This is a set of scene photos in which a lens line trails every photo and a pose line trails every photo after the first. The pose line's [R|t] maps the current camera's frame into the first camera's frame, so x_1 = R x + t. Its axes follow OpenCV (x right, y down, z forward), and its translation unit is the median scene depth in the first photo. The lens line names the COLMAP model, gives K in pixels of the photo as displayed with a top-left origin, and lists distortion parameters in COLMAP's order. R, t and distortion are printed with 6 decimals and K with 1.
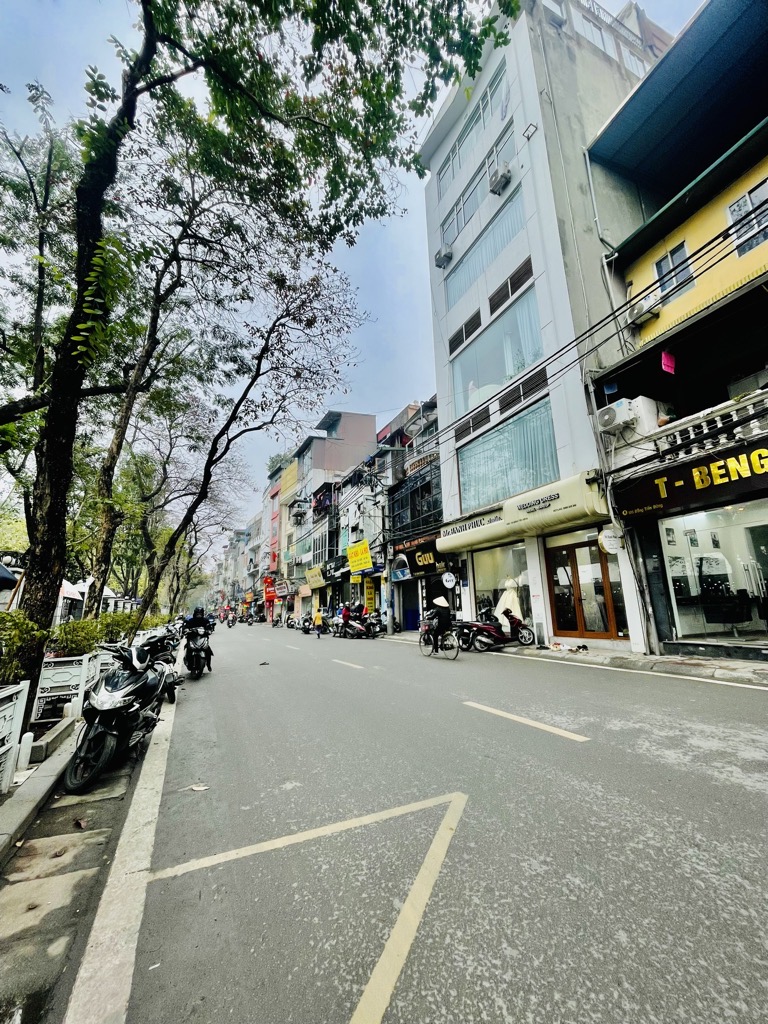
lens RADIAL K [[409.9, 0, 388.6], [0, 409.9, 510.5], [0, 0, 1]] dist [-0.005125, 0.000043]
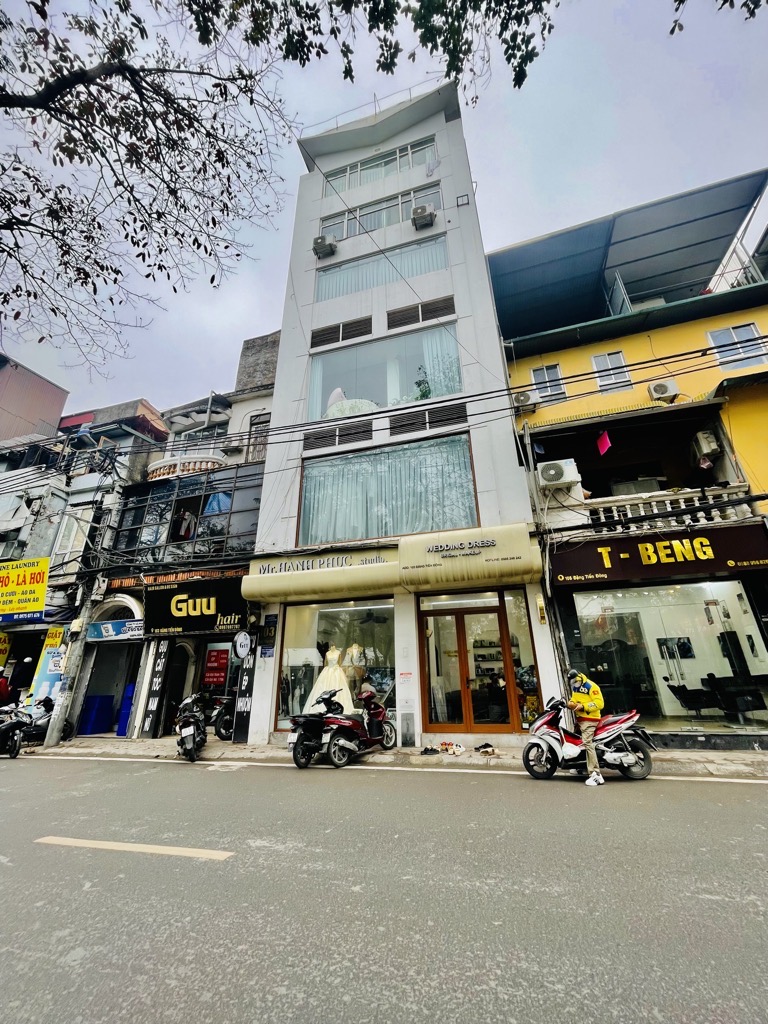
lens RADIAL K [[409.9, 0, 388.6], [0, 409.9, 510.5], [0, 0, 1]] dist [-0.005125, 0.000043]
pose [[0.663195, 0.313946, 0.679419, -0.245889], [-0.175463, 0.947691, -0.266636, 0.129820], [-0.727589, 0.057619, 0.683590, 0.499307]]
